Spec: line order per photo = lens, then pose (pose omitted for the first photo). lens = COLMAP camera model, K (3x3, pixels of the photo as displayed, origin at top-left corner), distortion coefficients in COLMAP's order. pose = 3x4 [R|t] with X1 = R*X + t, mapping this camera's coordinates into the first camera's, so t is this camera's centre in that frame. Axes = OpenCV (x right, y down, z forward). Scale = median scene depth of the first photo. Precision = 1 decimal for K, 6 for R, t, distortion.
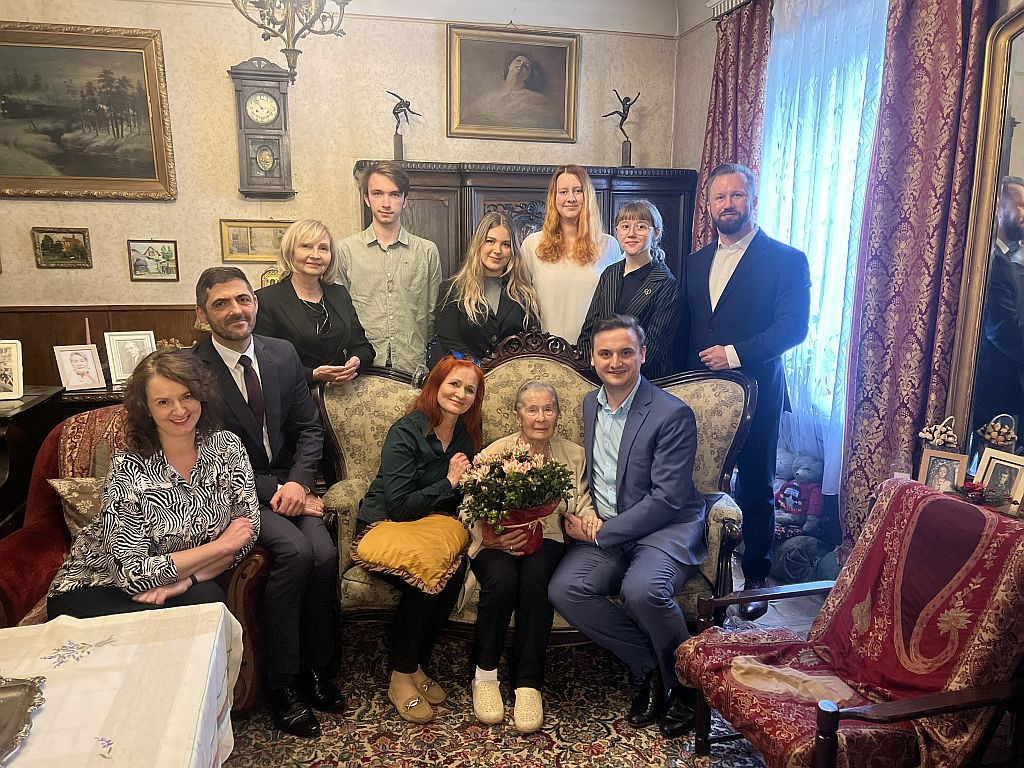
lens RADIAL K [[761.8, 0, 512.0], [0, 761.8, 384.0], [0, 0, 1]] dist [0.033354, -0.054933]
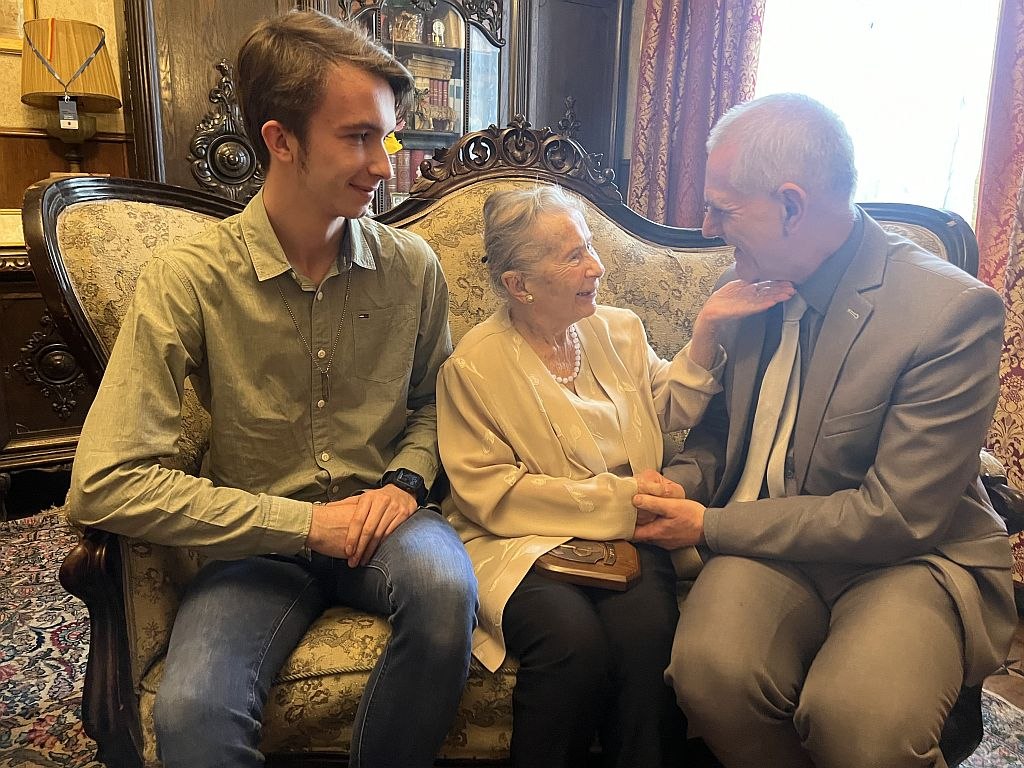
lens RADIAL K [[761.8, 0, 512.0], [0, 761.8, 384.0], [0, 0, 1]] dist [0.033354, -0.054933]
pose [[0.956263, -0.036649, 0.290204, -0.090771], [0.009222, 0.995404, 0.095321, 0.037368], [-0.292364, -0.088476, 0.952205, 0.350013]]
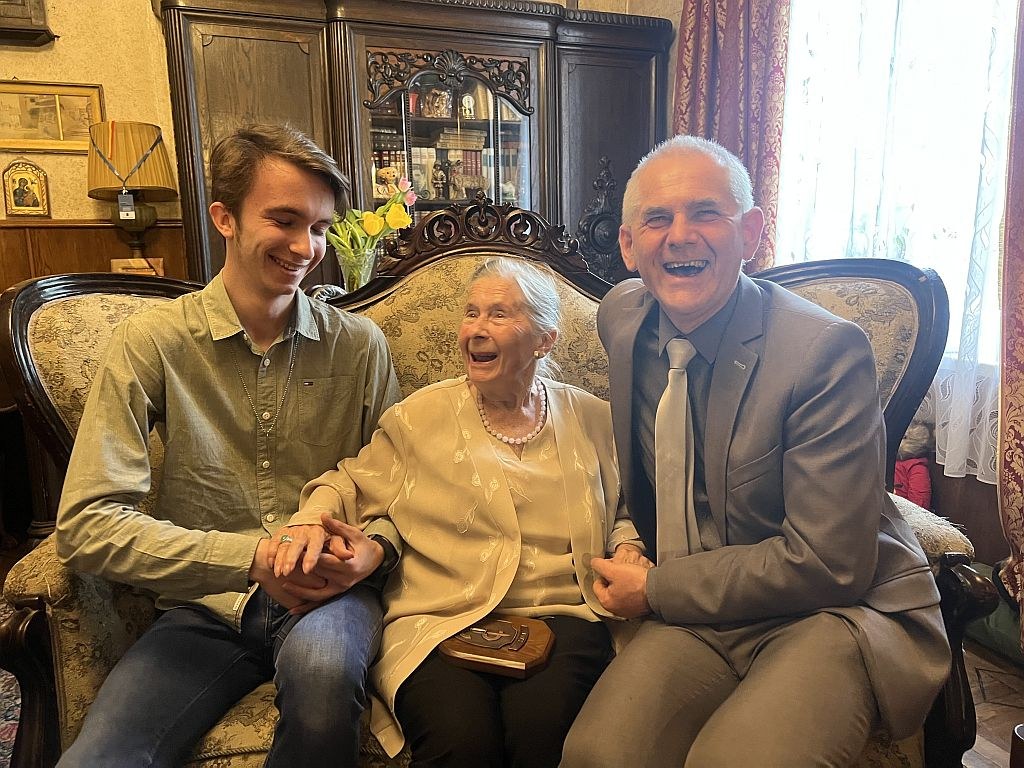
lens RADIAL K [[764.4, 0, 523.5], [0, 764.4, 388.5], [0, 0, 1]] dist [0.030314, -0.055136]
pose [[0.985807, -0.045066, 0.161719, -0.022929], [0.040155, 0.998631, 0.033510, 0.029169], [-0.163008, -0.026540, 0.986268, 0.332708]]
